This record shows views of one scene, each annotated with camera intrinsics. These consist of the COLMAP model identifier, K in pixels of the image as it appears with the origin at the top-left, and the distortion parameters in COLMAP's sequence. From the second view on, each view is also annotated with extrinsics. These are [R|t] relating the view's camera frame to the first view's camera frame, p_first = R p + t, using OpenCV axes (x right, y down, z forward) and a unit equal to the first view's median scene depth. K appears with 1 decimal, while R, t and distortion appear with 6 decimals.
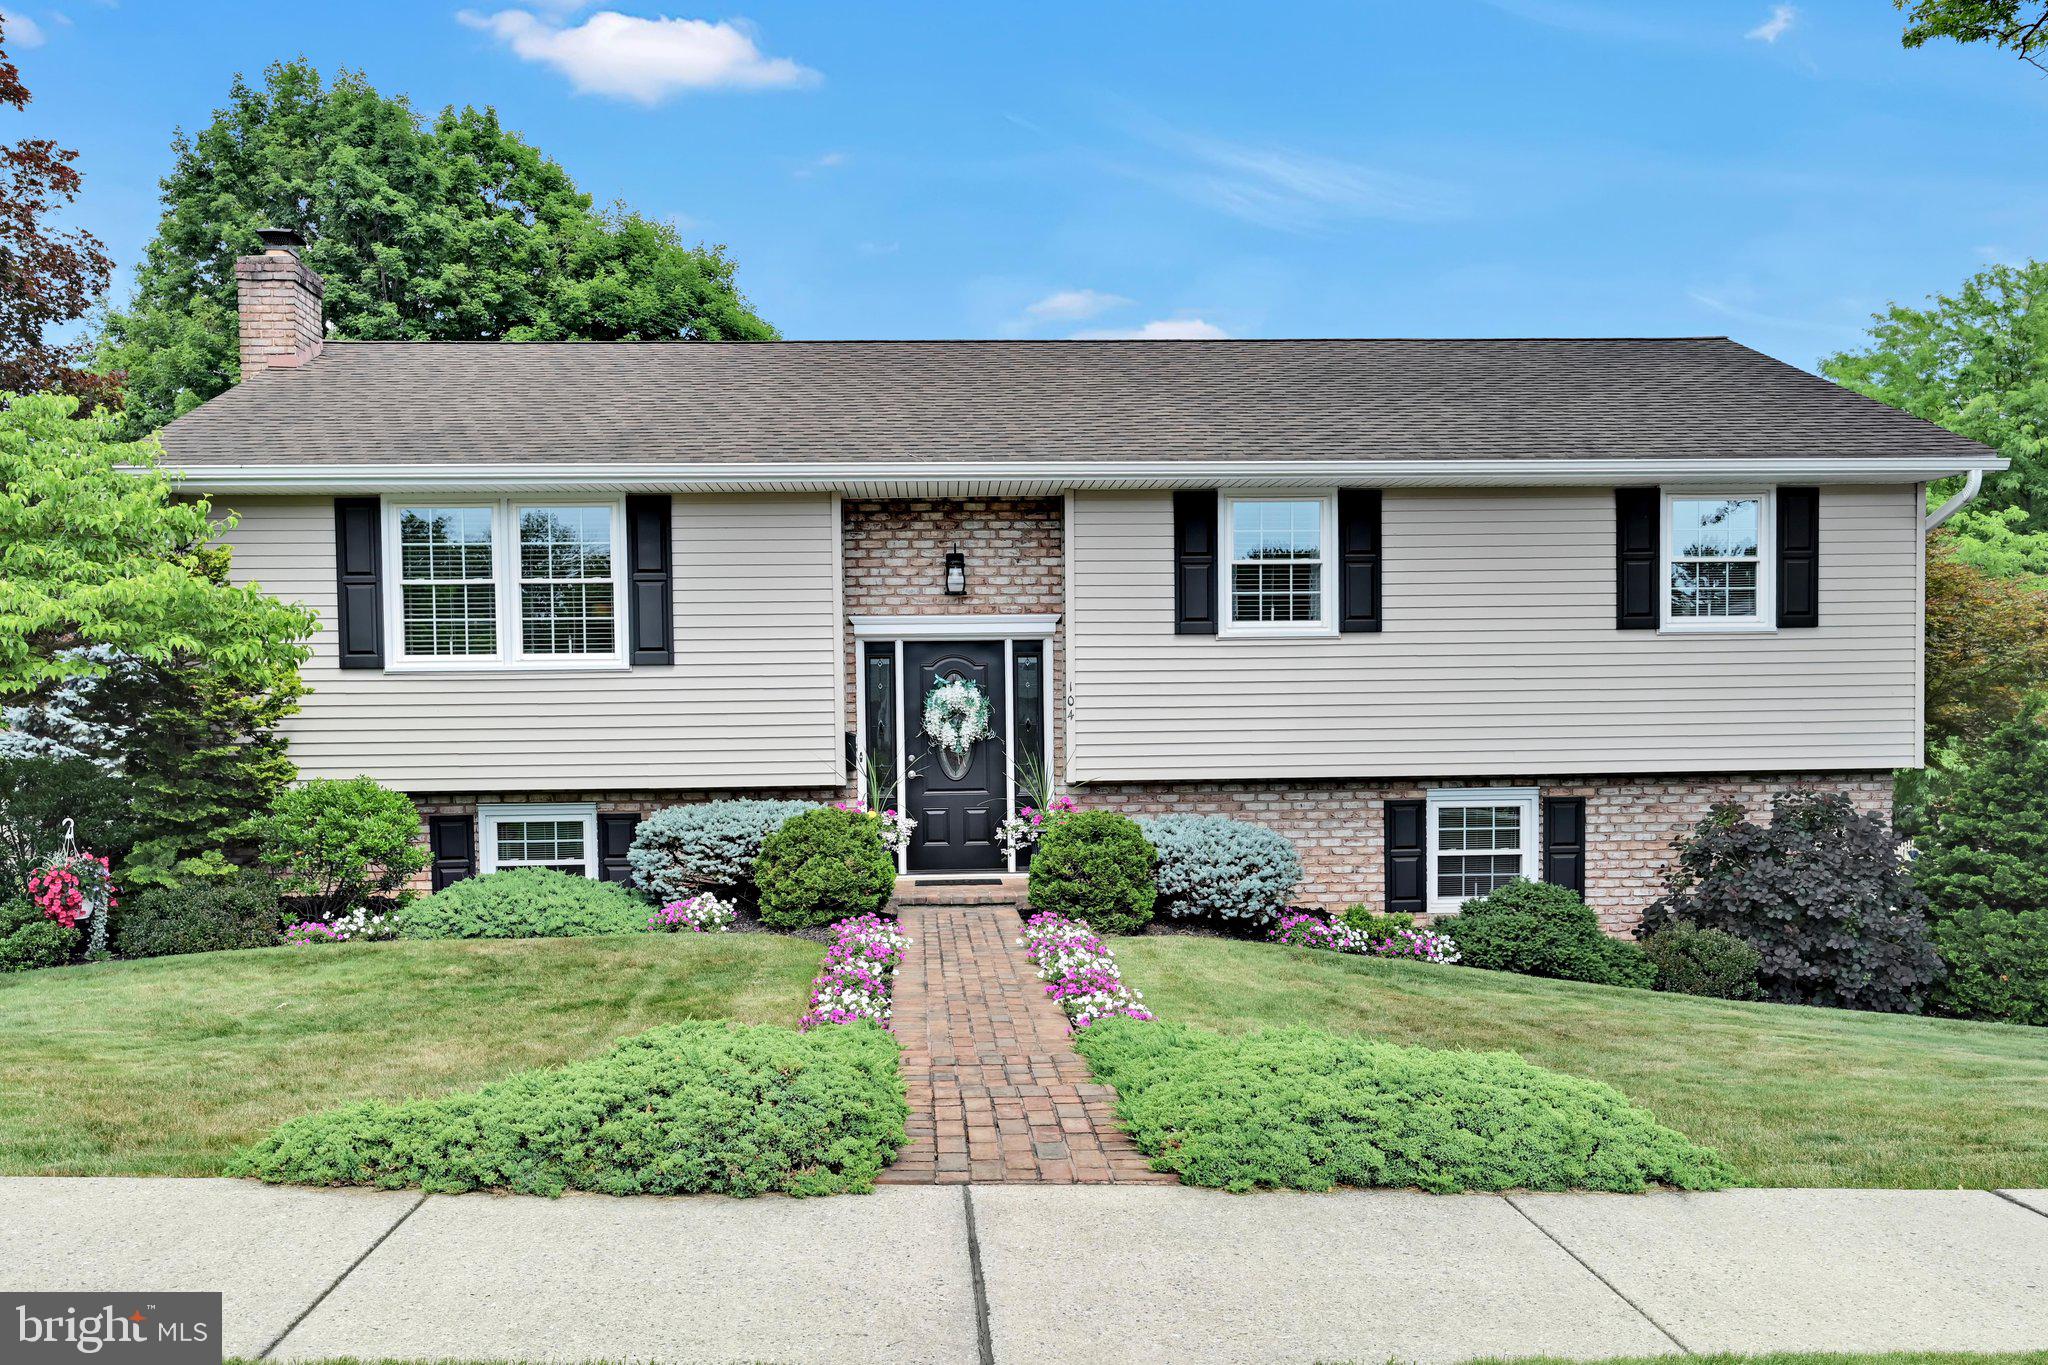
lens RADIAL K [[1537.0, 0, 1024.0], [0, 1537.0, 682.5], [0, 0, 1]] dist [0.000082, -0.000031]
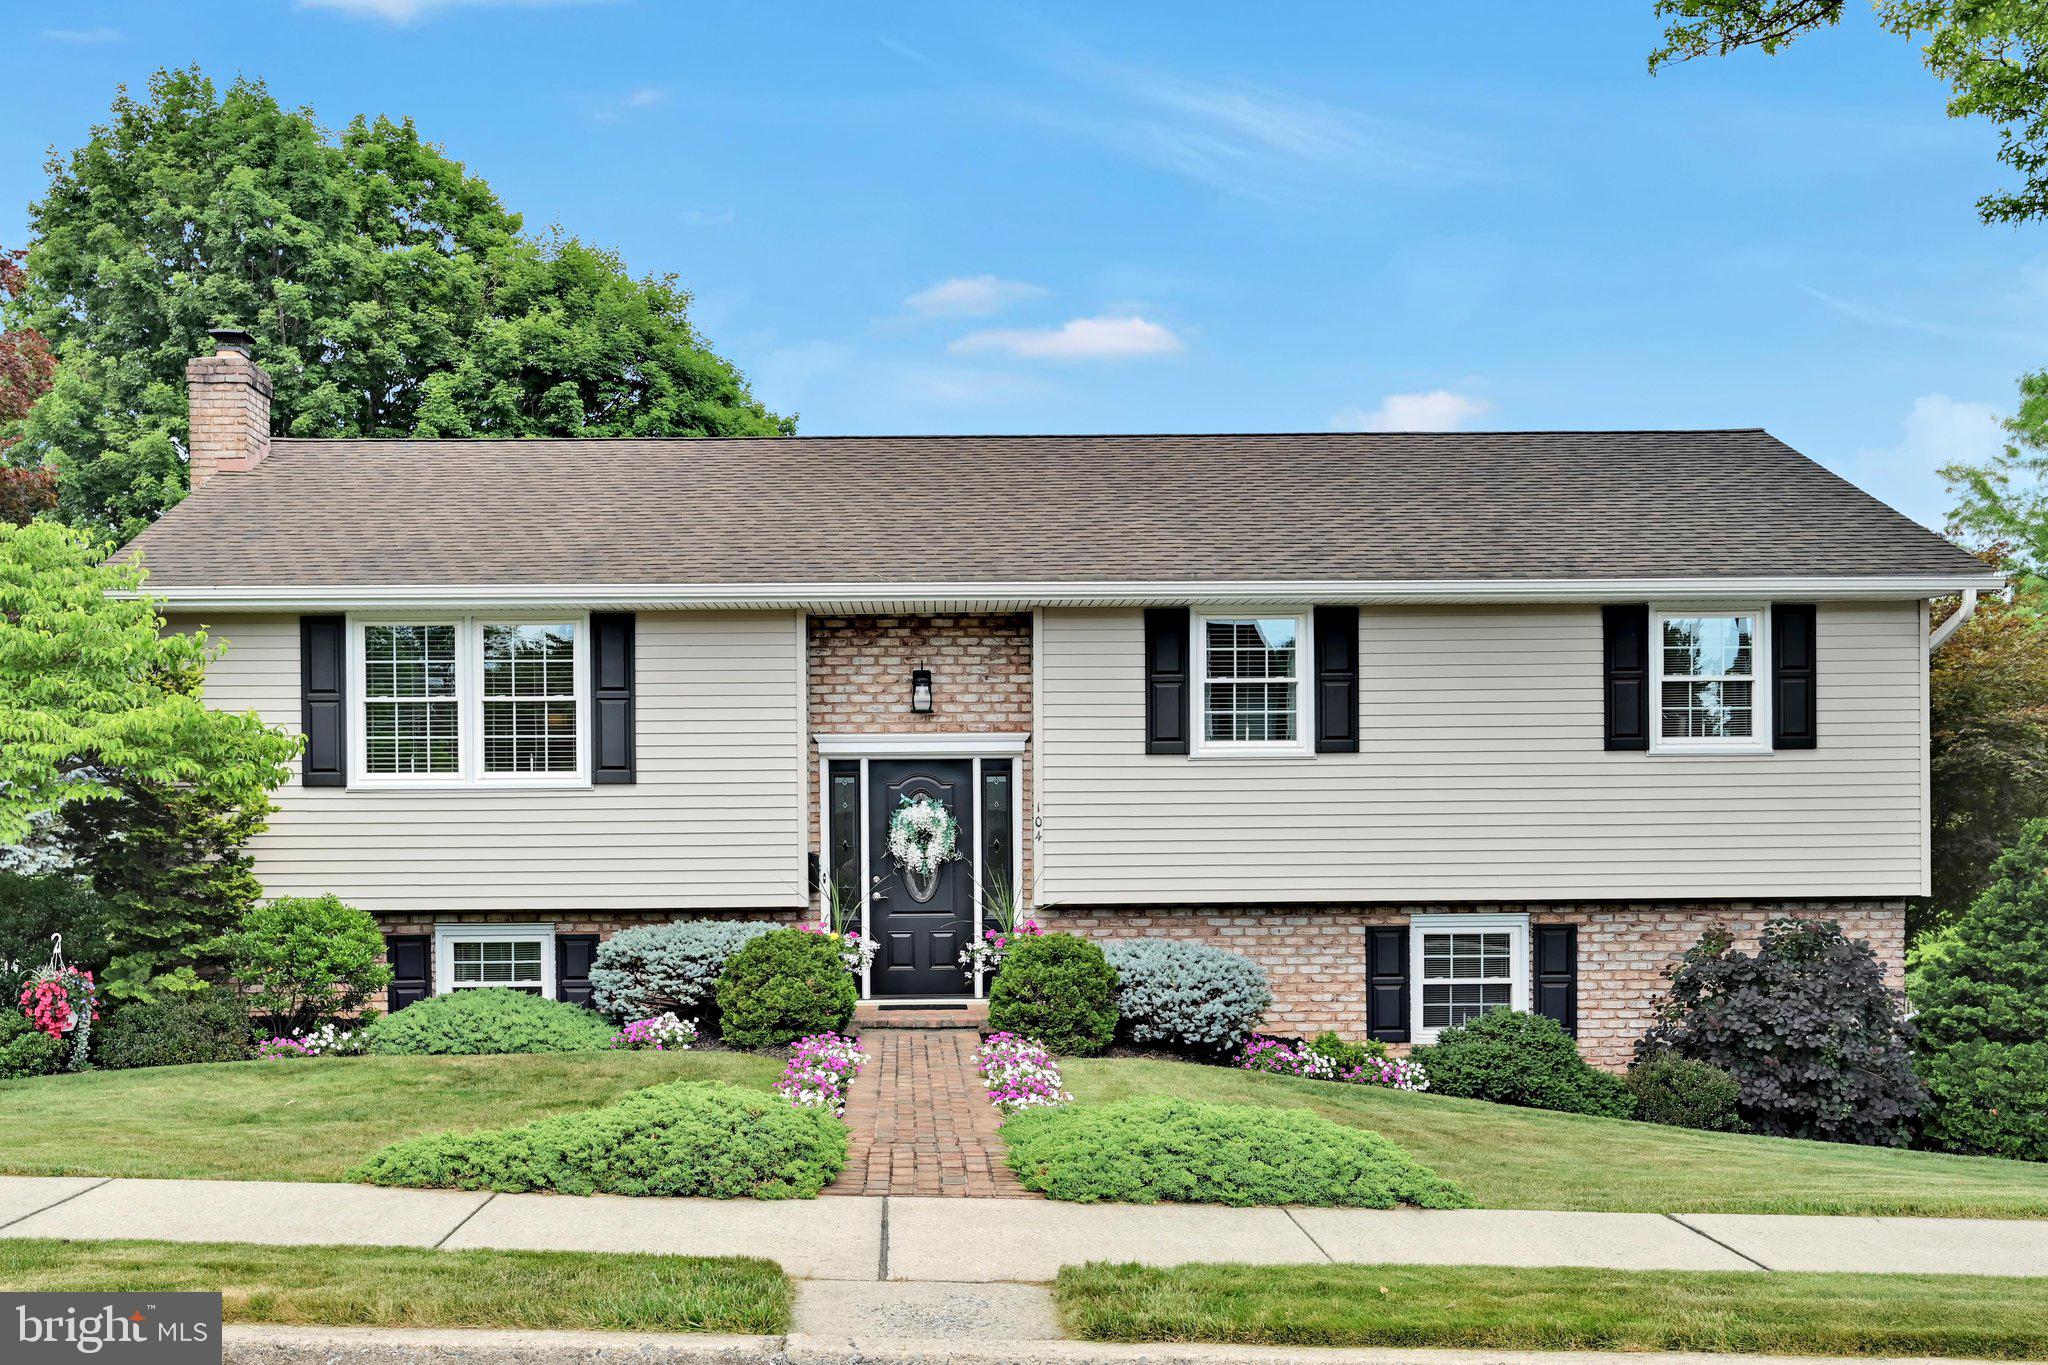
lens RADIAL K [[1892.5, 0, 1015.4], [0, 1892.5, 729.5], [0, 0, 1]] dist [-0.003136, 0.006370]
pose [[0.999929, 0.004909, -0.010842, 0.029243], [-0.005230, 0.999543, -0.029783, -0.011173], [0.010691, 0.029838, 0.999498, -0.213657]]
